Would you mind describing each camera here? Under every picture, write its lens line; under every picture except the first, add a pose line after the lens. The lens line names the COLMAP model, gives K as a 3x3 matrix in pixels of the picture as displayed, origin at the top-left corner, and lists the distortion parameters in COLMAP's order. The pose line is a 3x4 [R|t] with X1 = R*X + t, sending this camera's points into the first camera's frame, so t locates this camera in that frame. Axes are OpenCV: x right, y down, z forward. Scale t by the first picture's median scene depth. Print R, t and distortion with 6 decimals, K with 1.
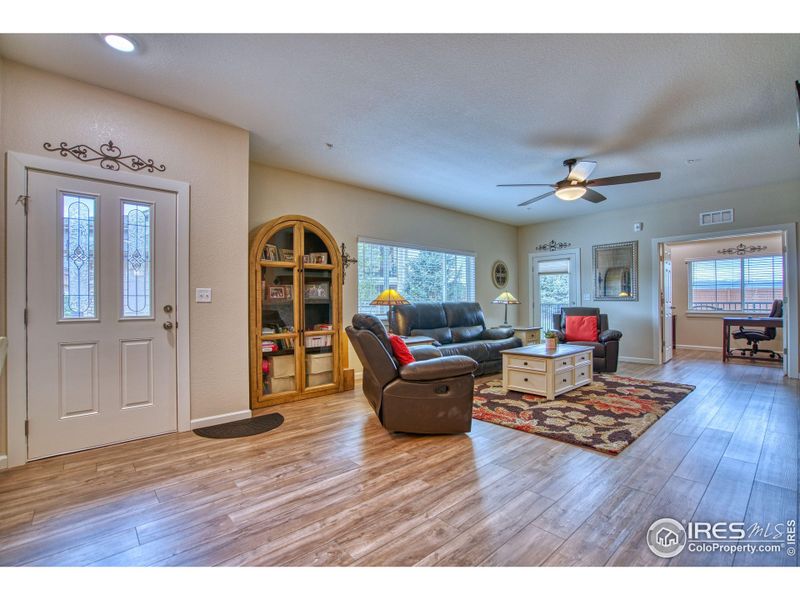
lens RADIAL K [[368.6, 0, 400.0], [0, 368.6, 300.0], [0, 0, 1]] dist [-0.058890, 0.020500]
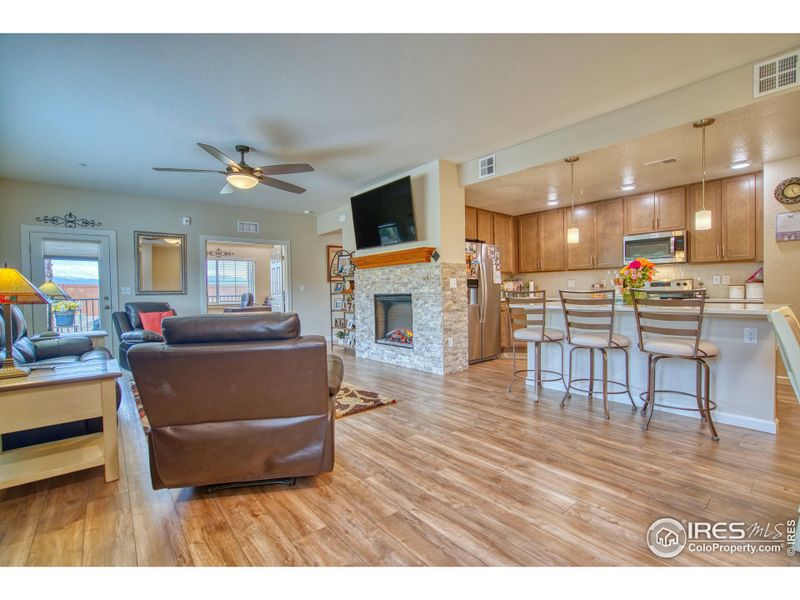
lens RADIAL K [[368.6, 0, 400.0], [0, 368.6, 300.0], [0, 0, 1]] dist [-0.058890, 0.020500]
pose [[0.041369, -0.019349, 0.998957, -0.618726], [0.010512, 0.999766, 0.018929, 0.009247], [-0.999089, 0.009718, 0.041562, 0.711870]]
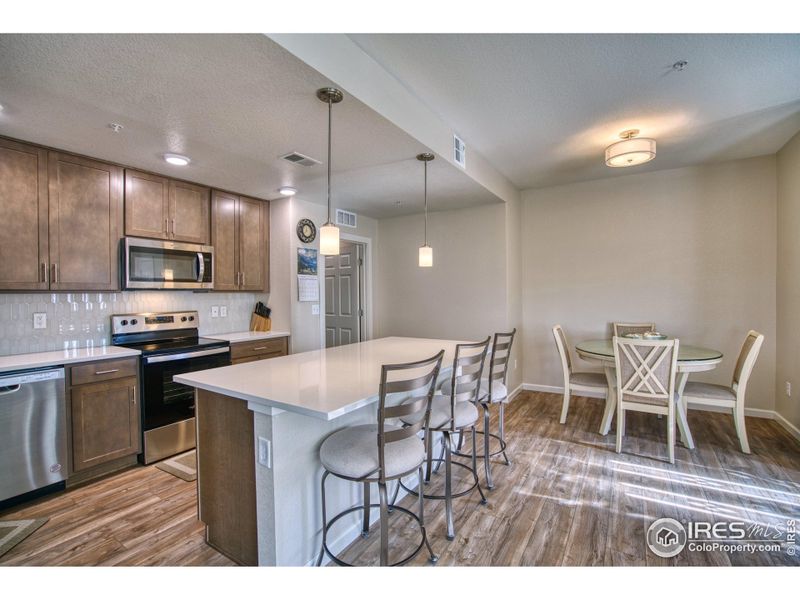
lens RADIAL K [[368.6, 0, 400.0], [0, 368.6, 300.0], [0, 0, 1]] dist [-0.058890, 0.020500]
pose [[-0.962918, 0.021702, -0.268919, 0.627279], [0.020618, 0.999764, 0.006855, -0.067373], [0.269005, 0.001056, -0.963138, 0.826378]]
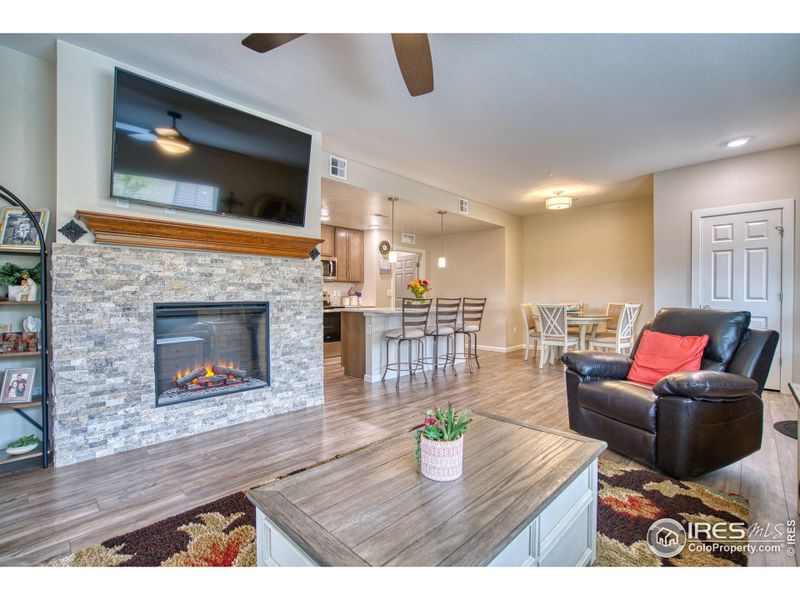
lens RADIAL K [[368.6, 0, 400.0], [0, 368.6, 300.0], [0, 0, 1]] dist [-0.058890, 0.020500]
pose [[-0.998004, 0.008437, -0.062590, 0.640188], [0.008270, 0.999962, 0.002926, 0.008062], [0.062612, 0.002403, -0.998035, 1.755014]]
